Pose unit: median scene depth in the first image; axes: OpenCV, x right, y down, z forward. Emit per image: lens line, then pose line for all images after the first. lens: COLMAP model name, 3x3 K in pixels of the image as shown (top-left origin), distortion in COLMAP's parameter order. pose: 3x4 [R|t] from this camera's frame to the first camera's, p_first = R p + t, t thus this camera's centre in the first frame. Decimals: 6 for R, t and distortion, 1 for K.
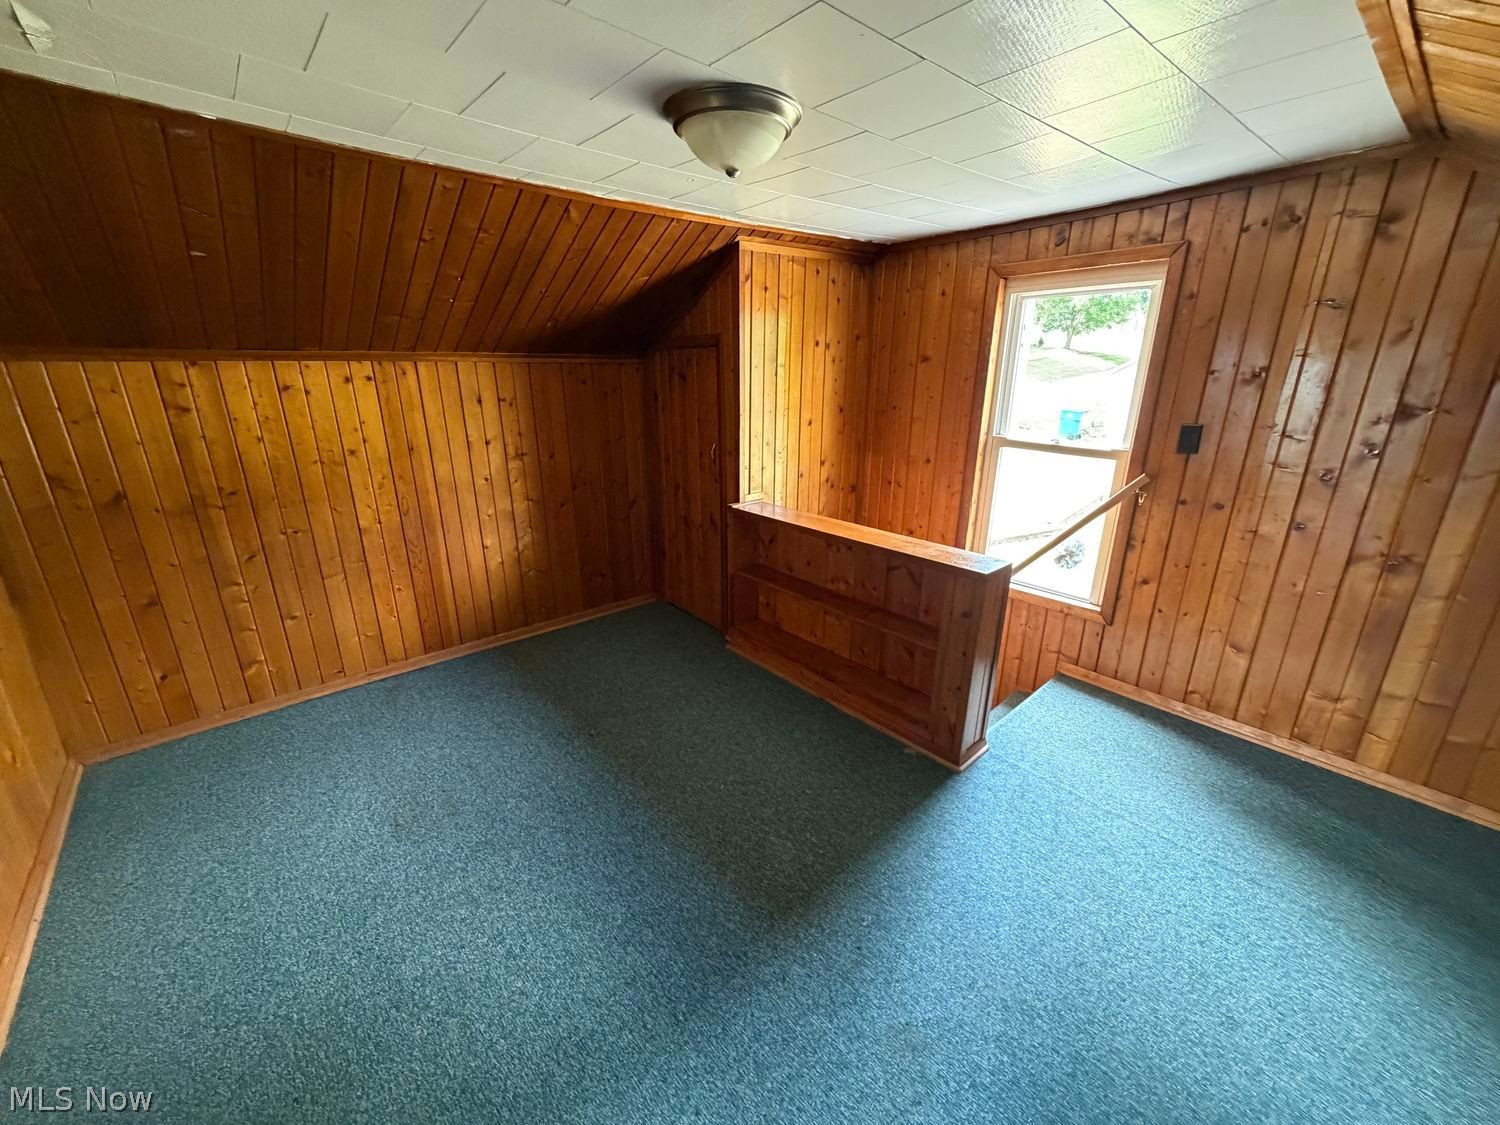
lens RADIAL K [[602.7, 0, 758.0], [0, 602.7, 560.7], [0, 0, 1]] dist [0.000389, 0.000069]
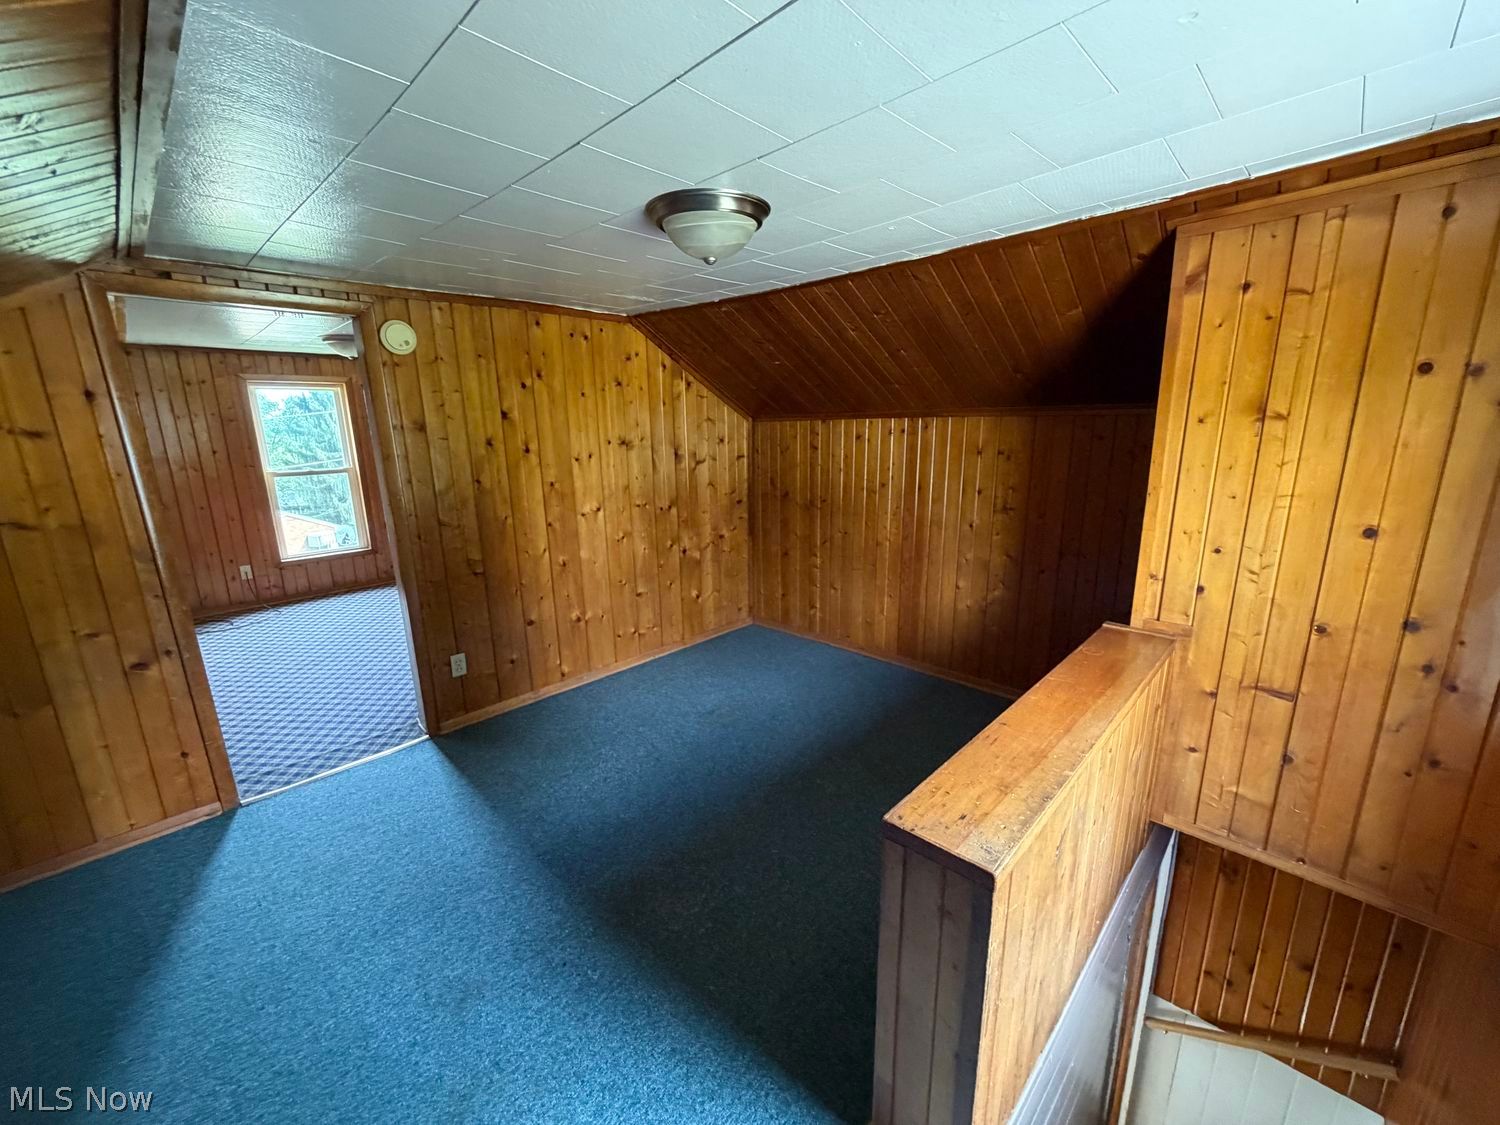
lens RADIAL K [[602.7, 0, 753.6], [0, 602.7, 565.3], [0, 0, 1]] dist [0.000389, 0.000069]
pose [[0.081097, 0.231390, -0.969475, 0.582956], [-0.288012, 0.936625, 0.199457, -0.180808], [0.954187, 0.263045, 0.142601, 0.536227]]
